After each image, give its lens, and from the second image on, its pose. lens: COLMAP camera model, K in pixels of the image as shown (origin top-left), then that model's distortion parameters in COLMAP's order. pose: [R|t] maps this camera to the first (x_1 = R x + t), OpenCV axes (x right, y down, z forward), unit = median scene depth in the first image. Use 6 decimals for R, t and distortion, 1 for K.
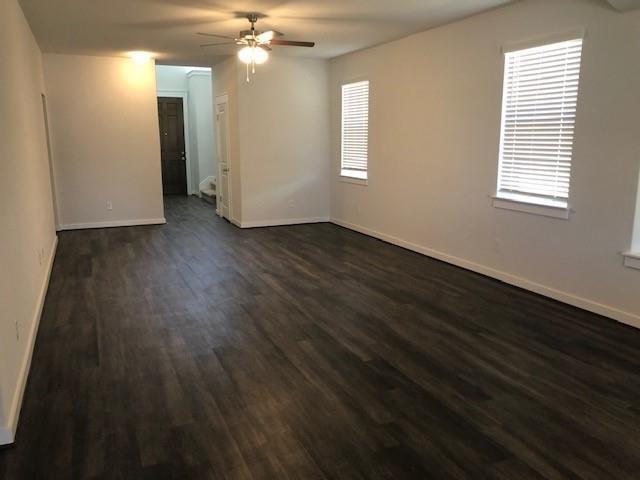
lens RADIAL K [[524.5, 0, 317.5], [0, 524.5, 239.7], [0, 0, 1]] dist [0.010445, -0.023516]
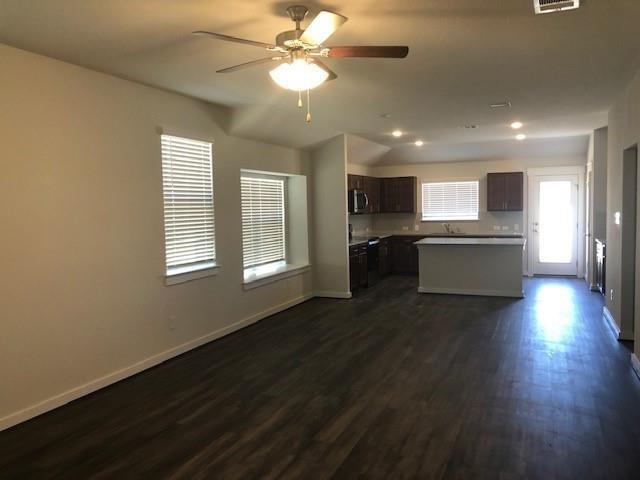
lens RADIAL K [[524.5, 0, 317.1], [0, 524.5, 240.9], [0, 0, 1]] dist [0.010445, -0.023516]
pose [[-0.685716, -0.034429, 0.727055, -0.652137], [0.164424, 0.965734, 0.200806, -0.341348], [-0.709055, 0.257242, -0.656558, 1.653742]]
